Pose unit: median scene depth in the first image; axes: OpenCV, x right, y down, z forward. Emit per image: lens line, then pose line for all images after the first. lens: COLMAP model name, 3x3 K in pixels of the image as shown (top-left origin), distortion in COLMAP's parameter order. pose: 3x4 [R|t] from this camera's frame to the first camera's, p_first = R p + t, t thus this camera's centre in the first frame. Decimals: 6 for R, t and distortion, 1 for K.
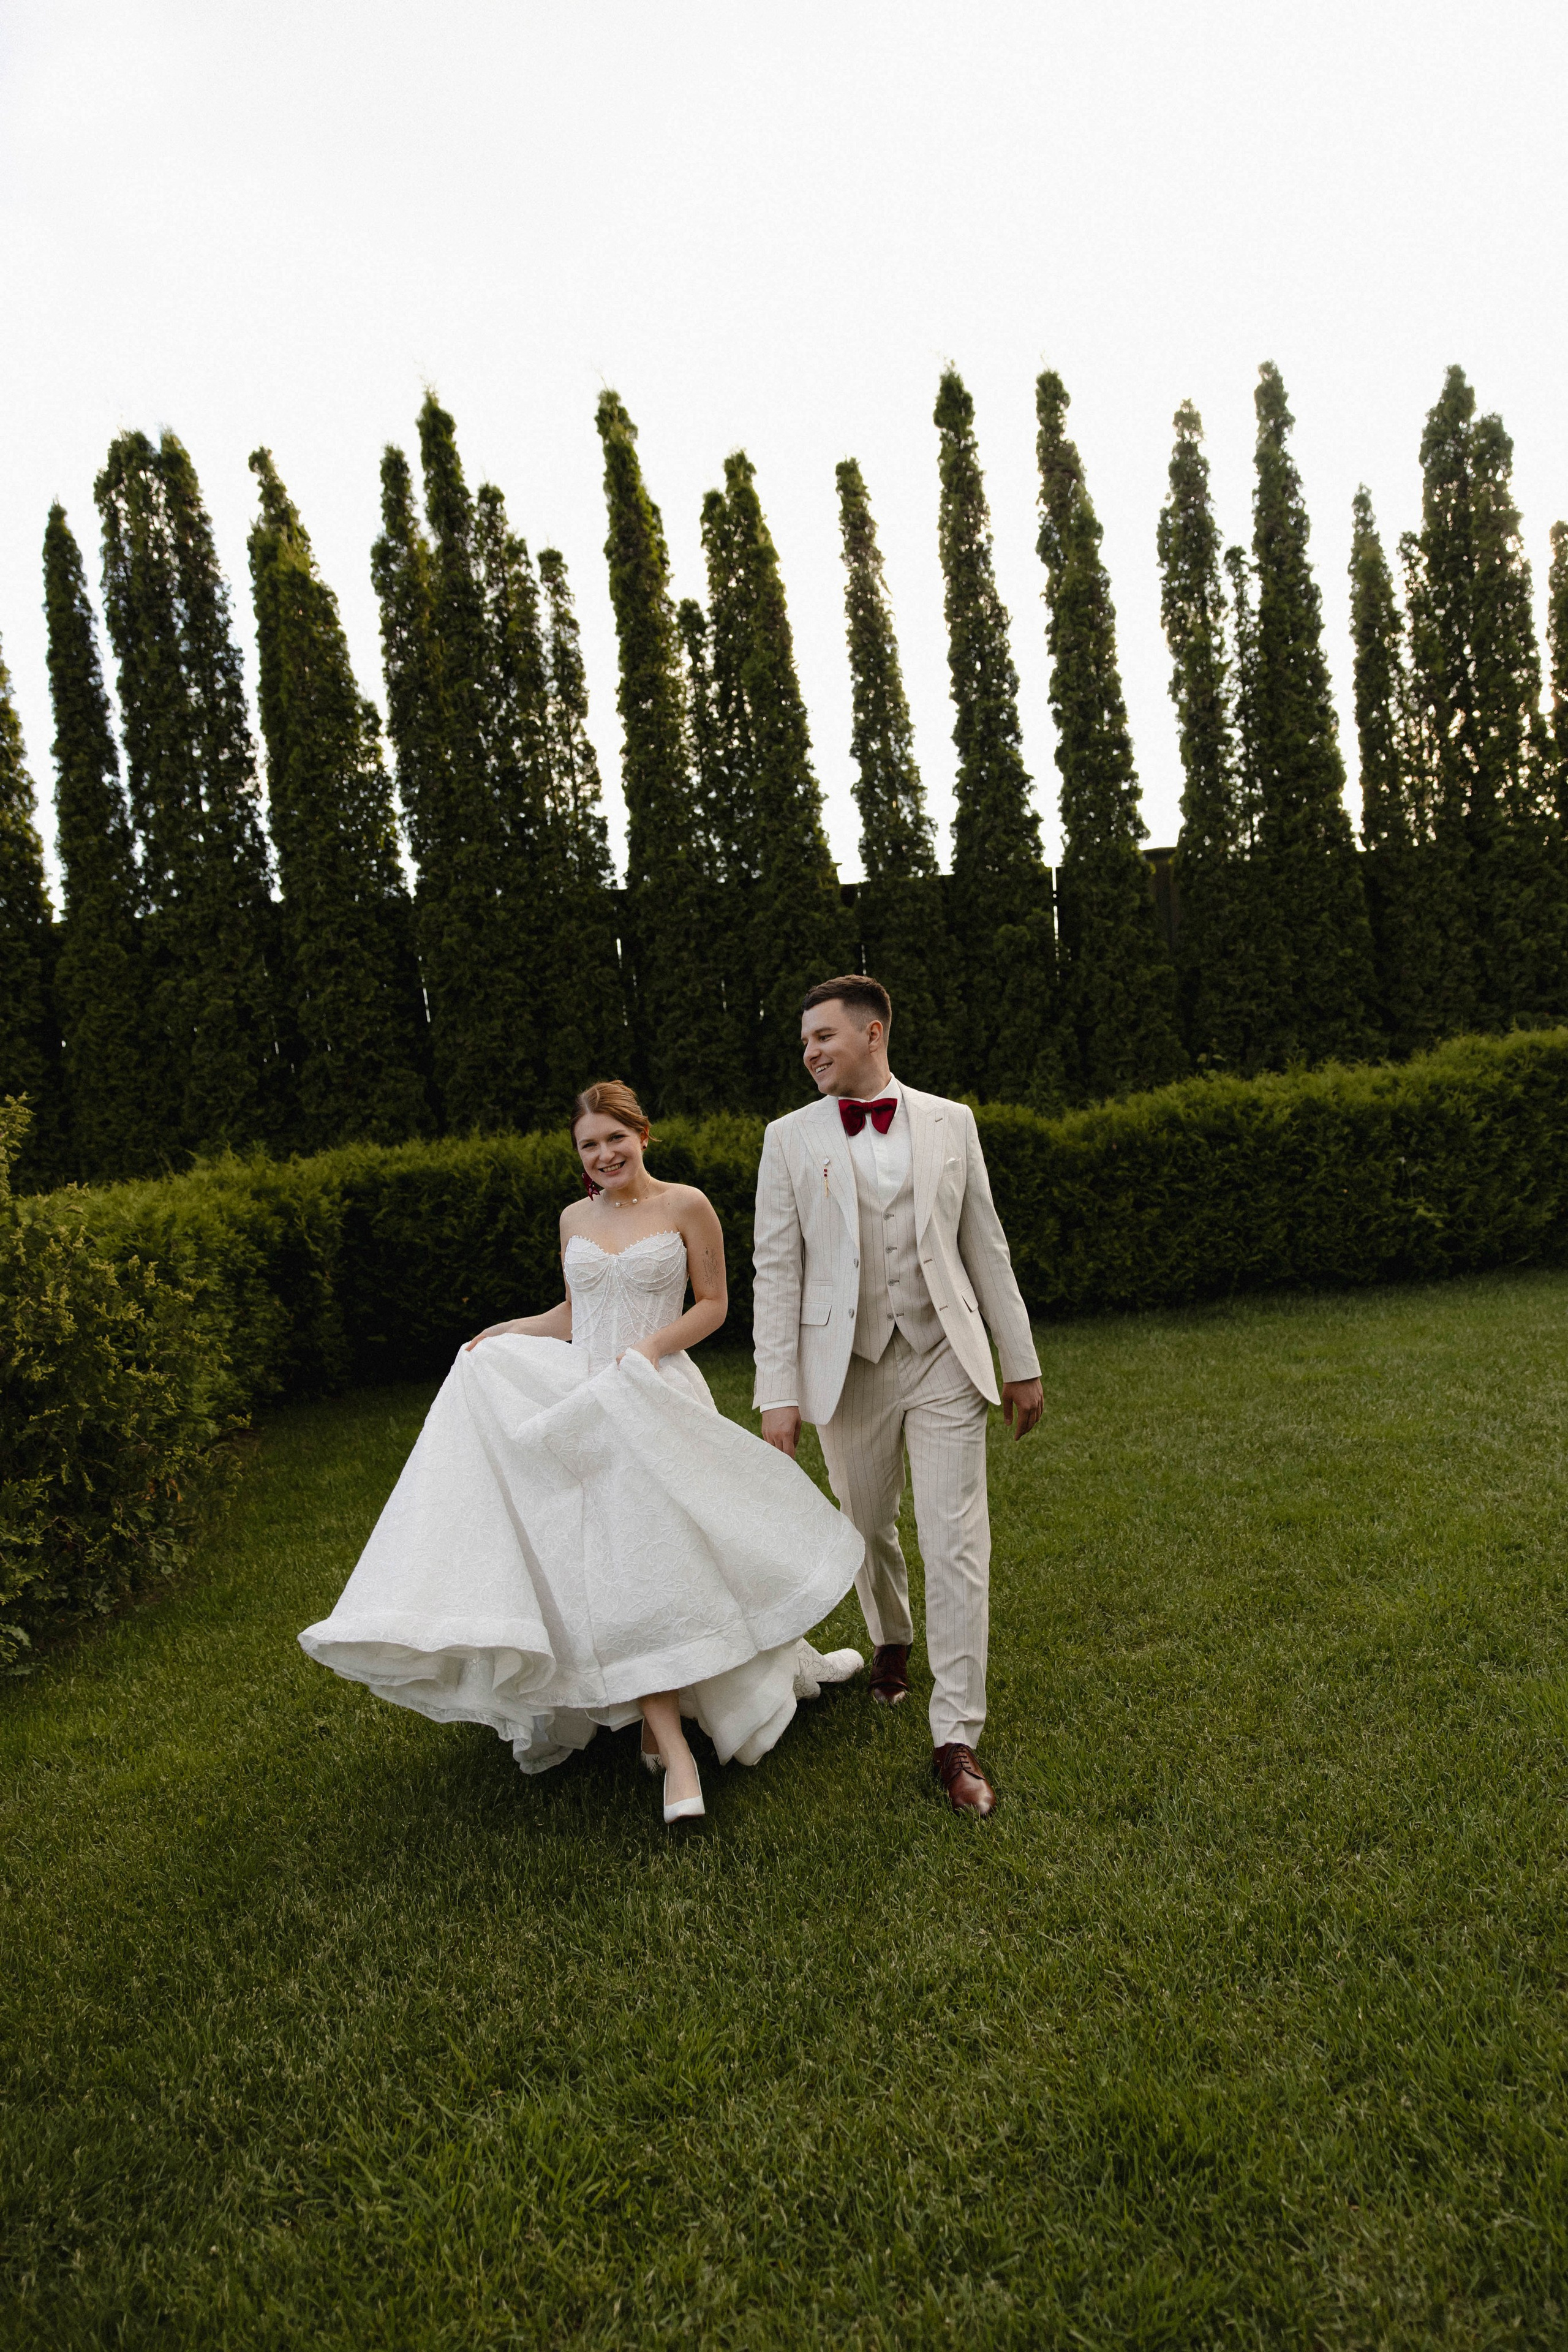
lens RADIAL K [[1864.3, 0, 784.0], [0, 1864.3, 1176.0], [0, 0, 1]] dist [0.001785, -0.000497]
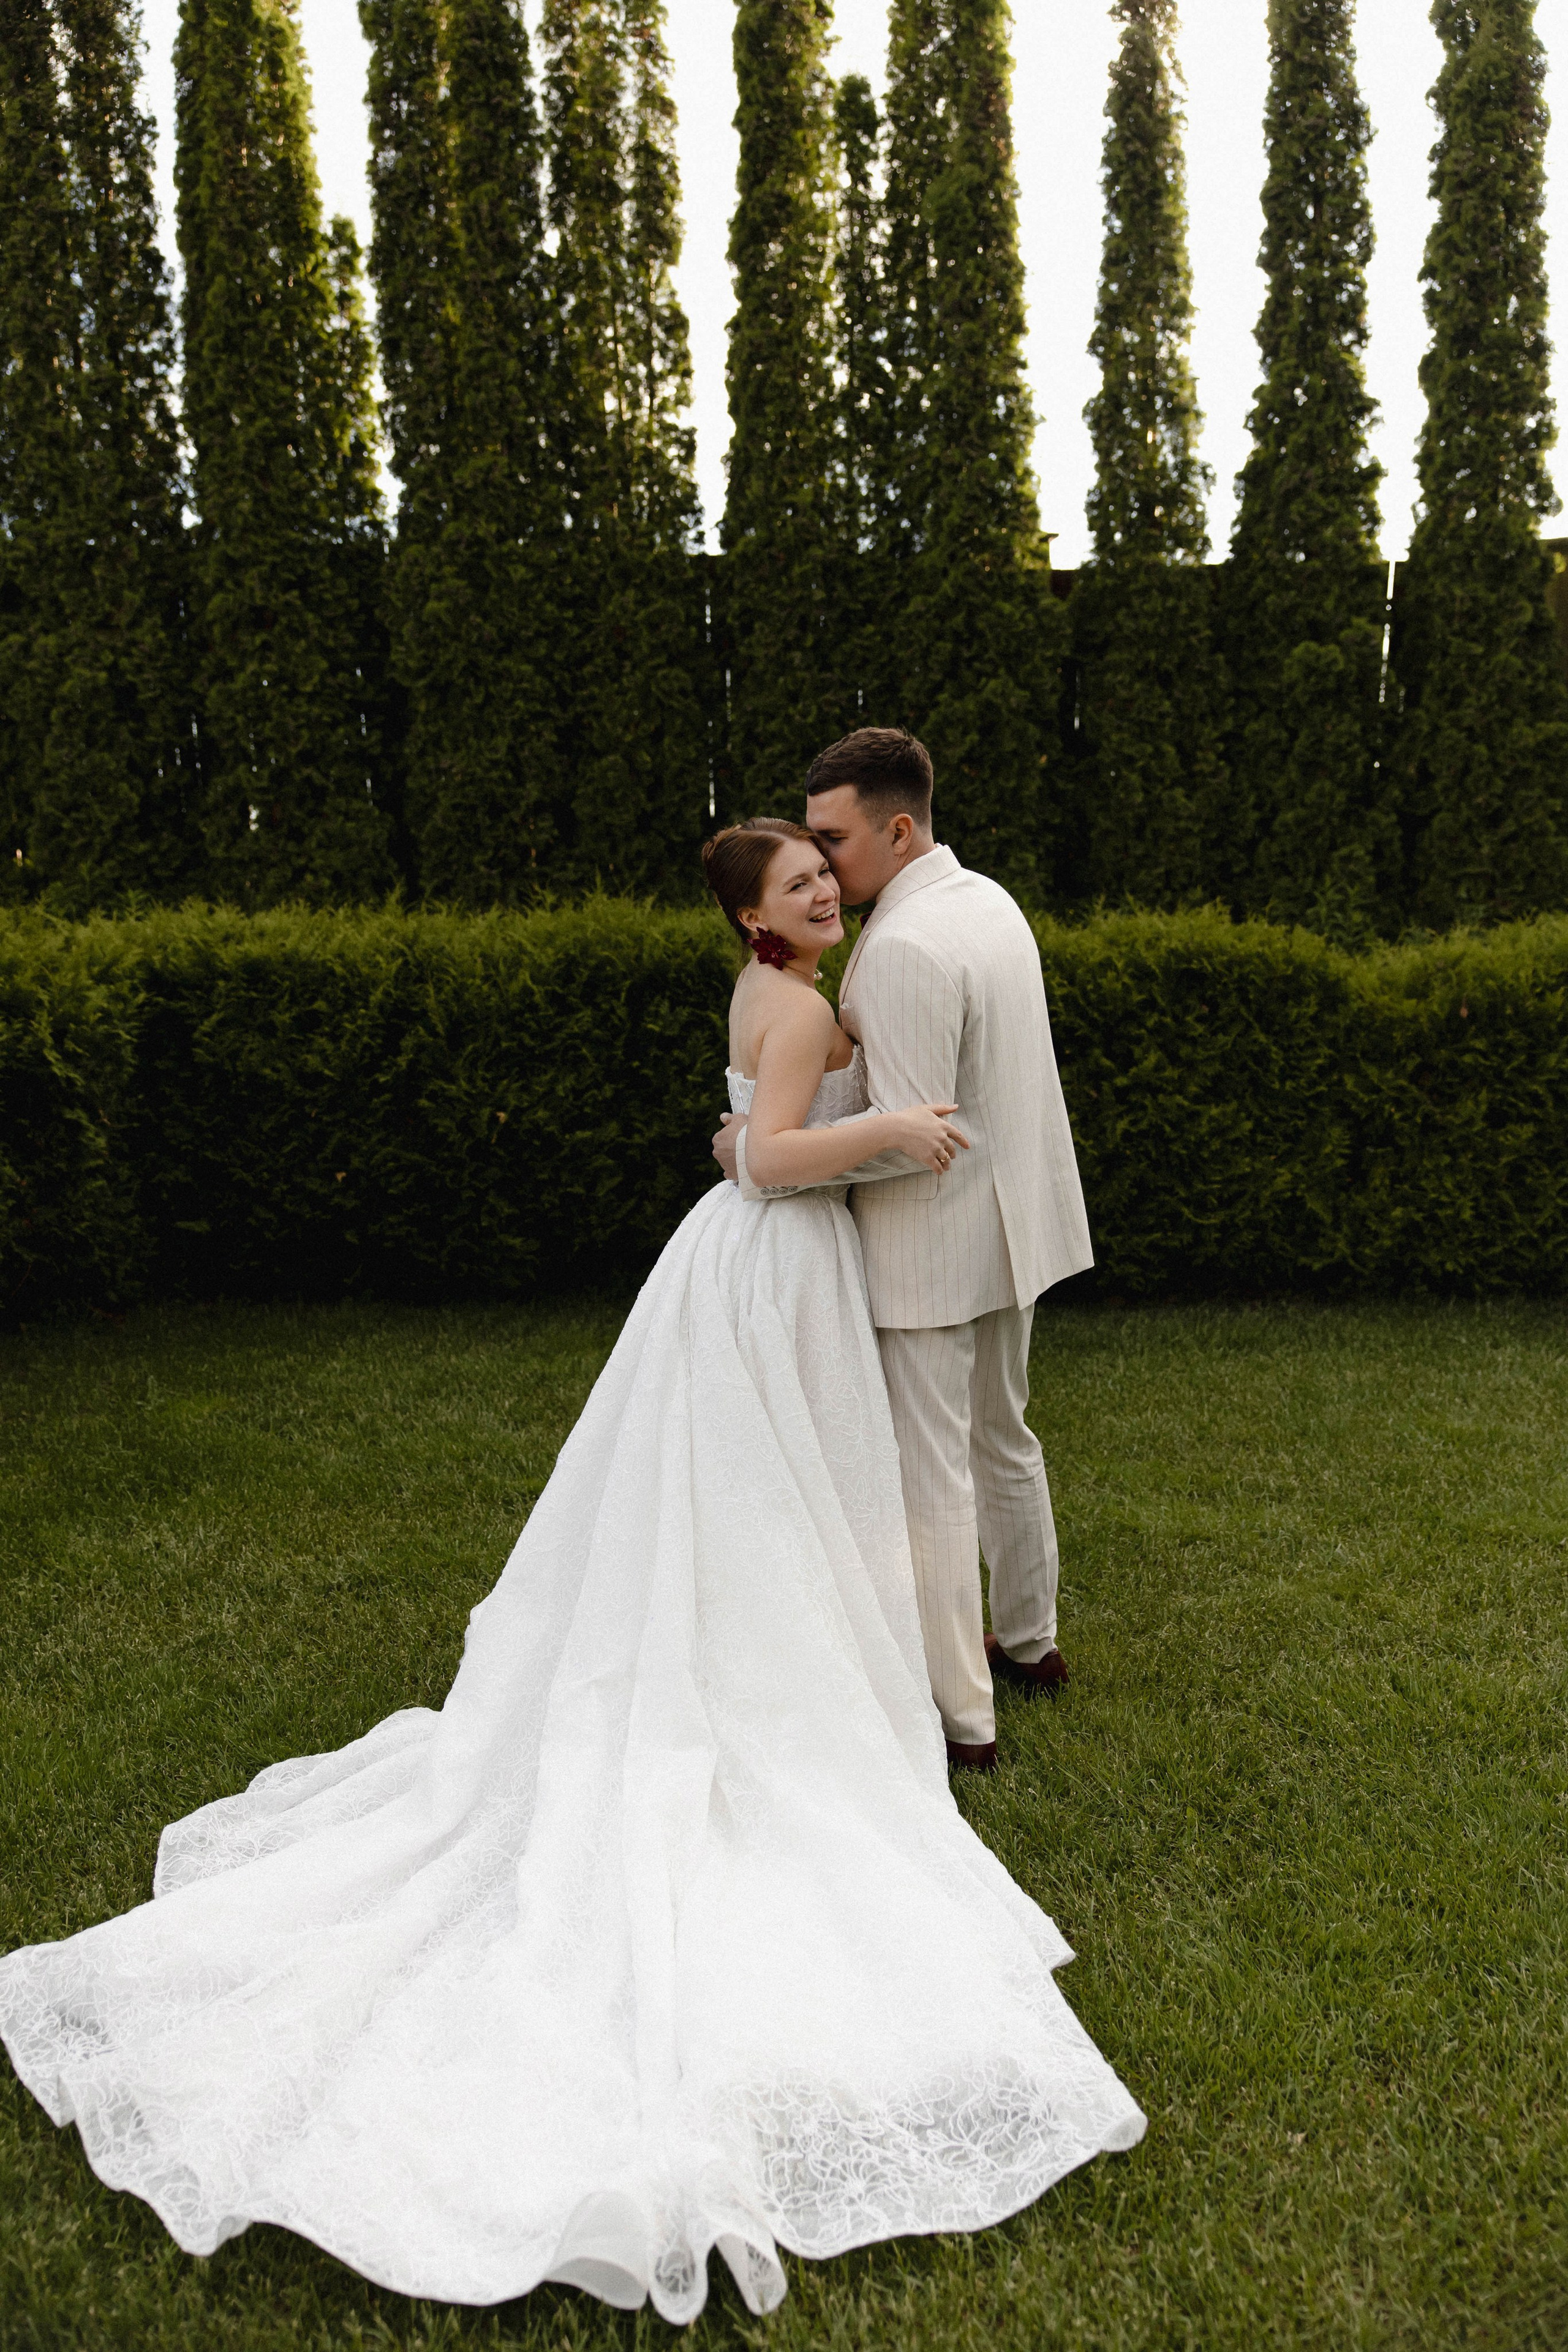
lens RADIAL K [[2147.0, 0, 784.0], [0, 2147.0, 1176.0], [0, 0, 1]] dist [0.126752, -0.126527]
pose [[0.991761, 0.090765, -0.090399, 0.026260], [-0.082733, 0.992594, 0.088952, -0.005956], [0.097804, -0.080740, 0.991925, 0.236010]]
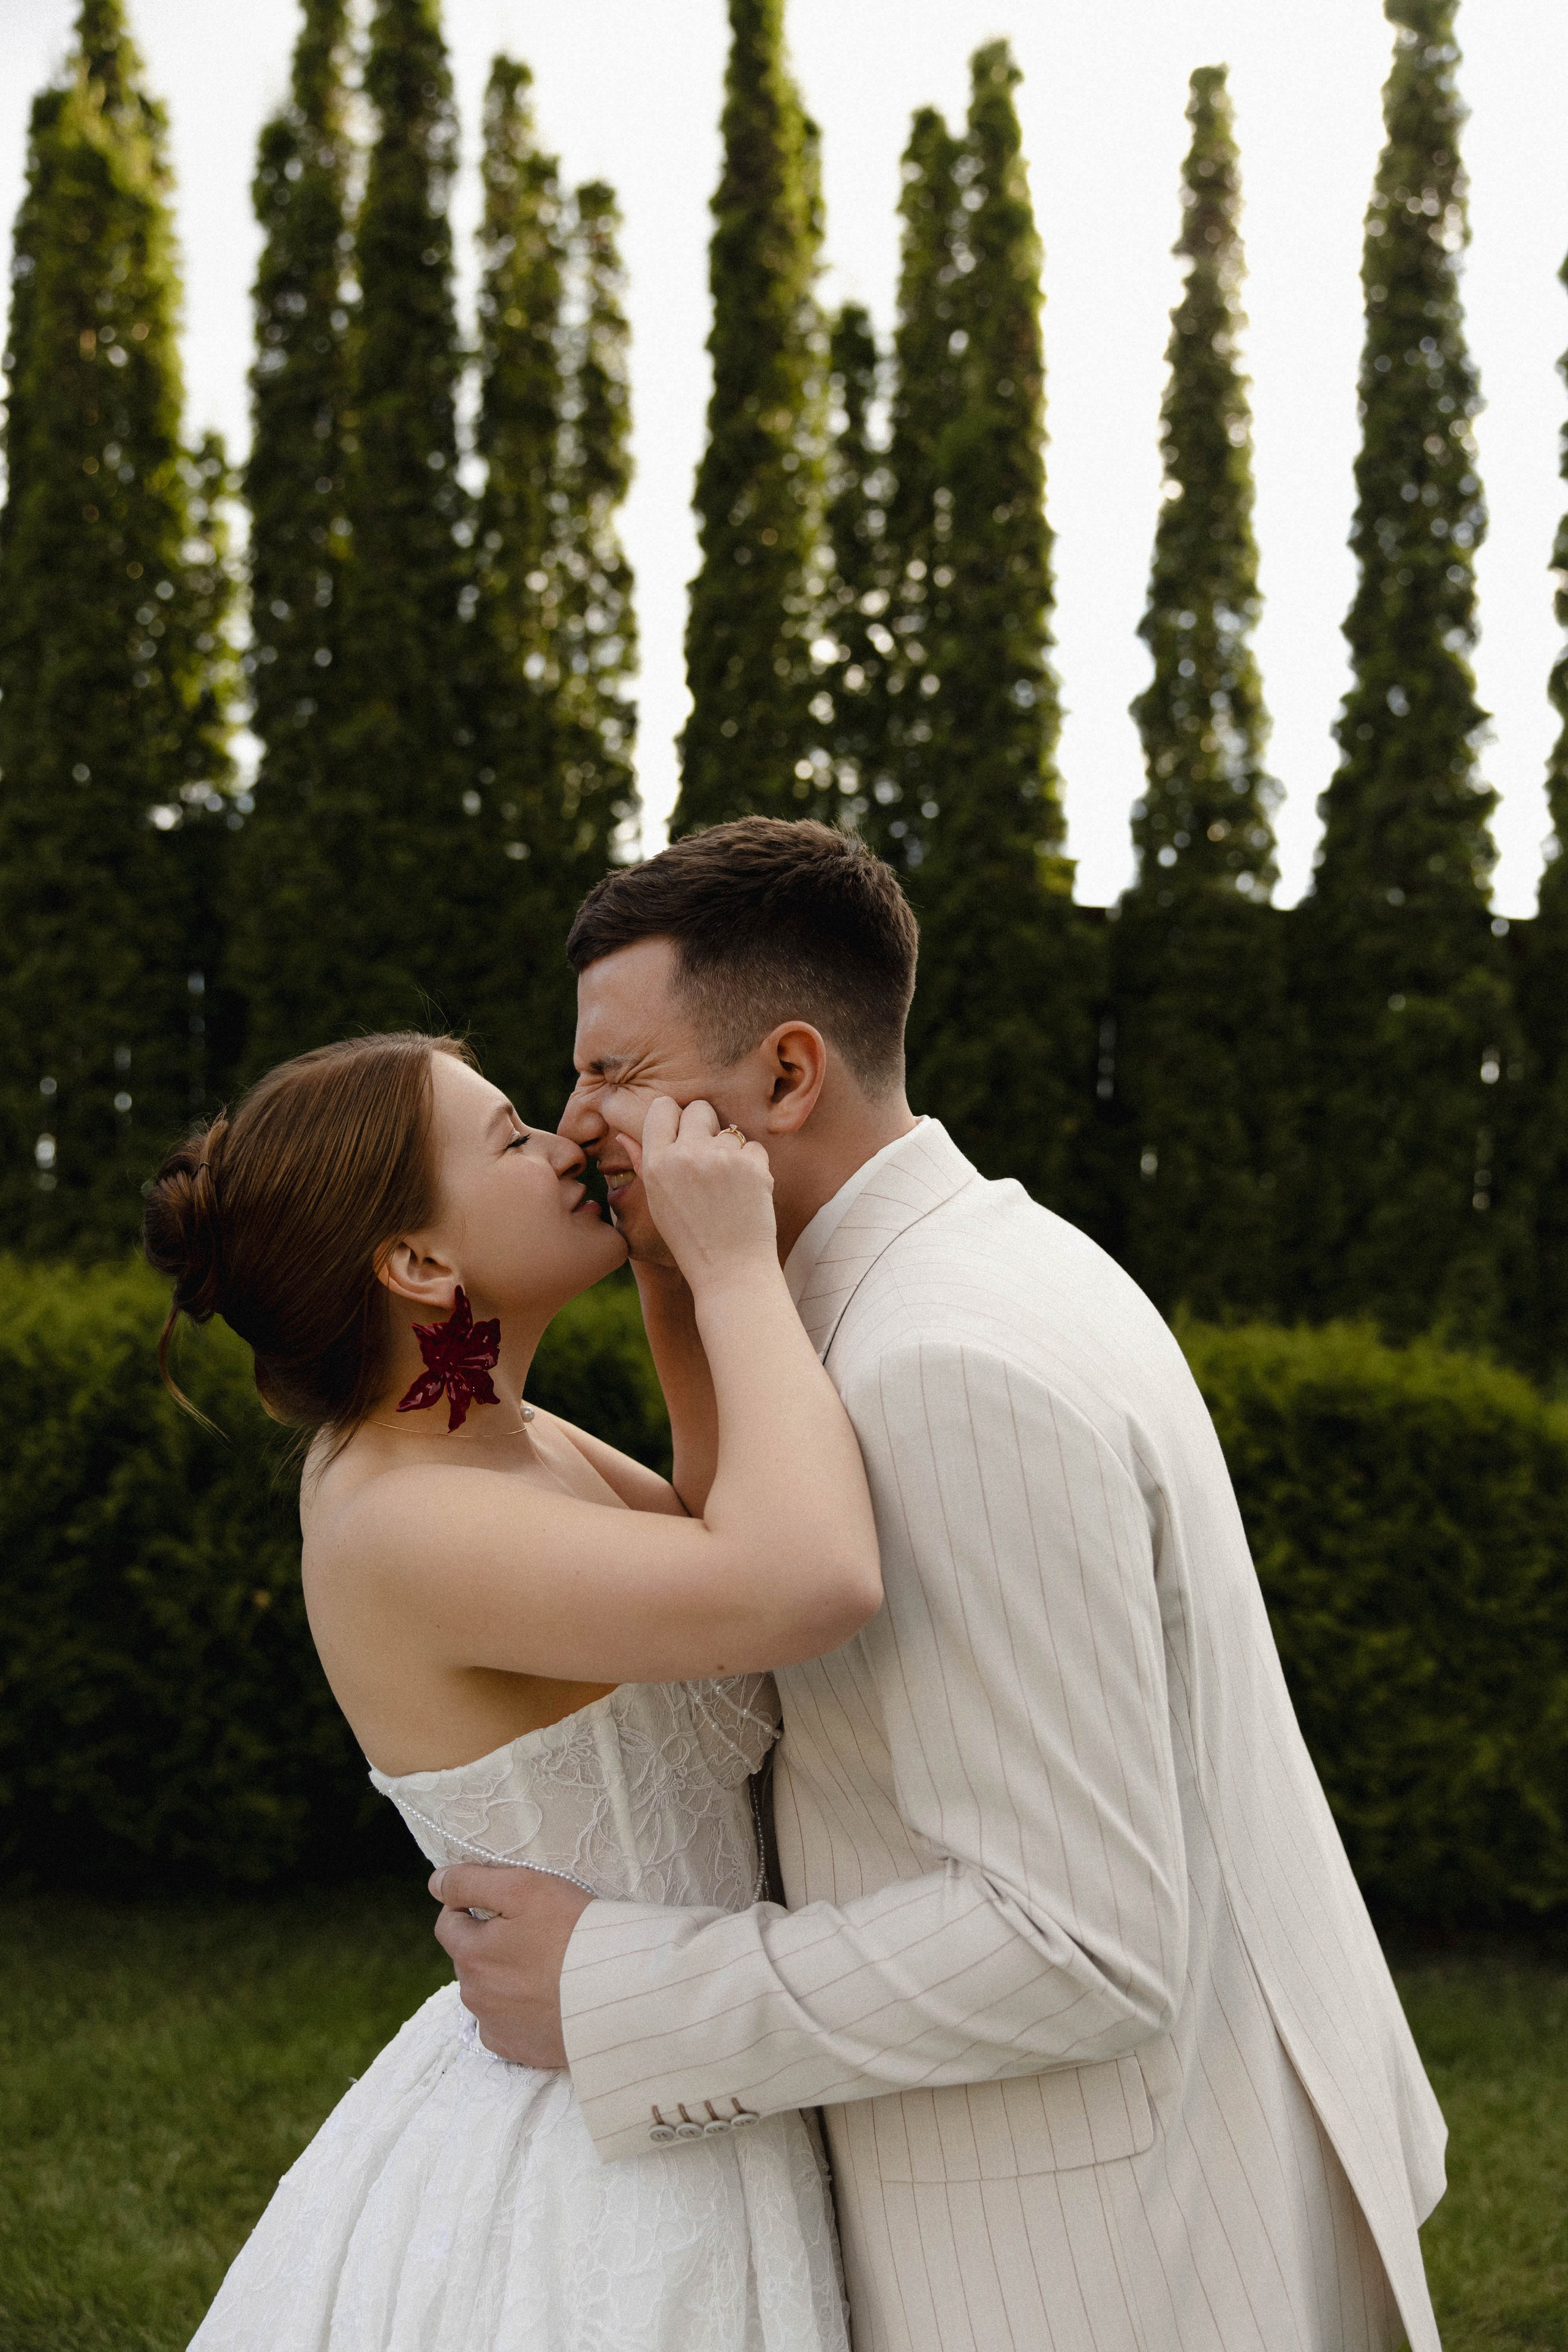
lens RADIAL K [[2269.5, 0, 784.0], [0, 2269.5, 1176.0], [0, 0, 1]] dist [0.137927, -0.004793]
pose [[0.989440, 0.118147, -0.083969, 0.011861], [-0.126013, 0.987418, -0.095533, -0.009008], [0.071626, 0.105105, 0.991878, 0.393472]]
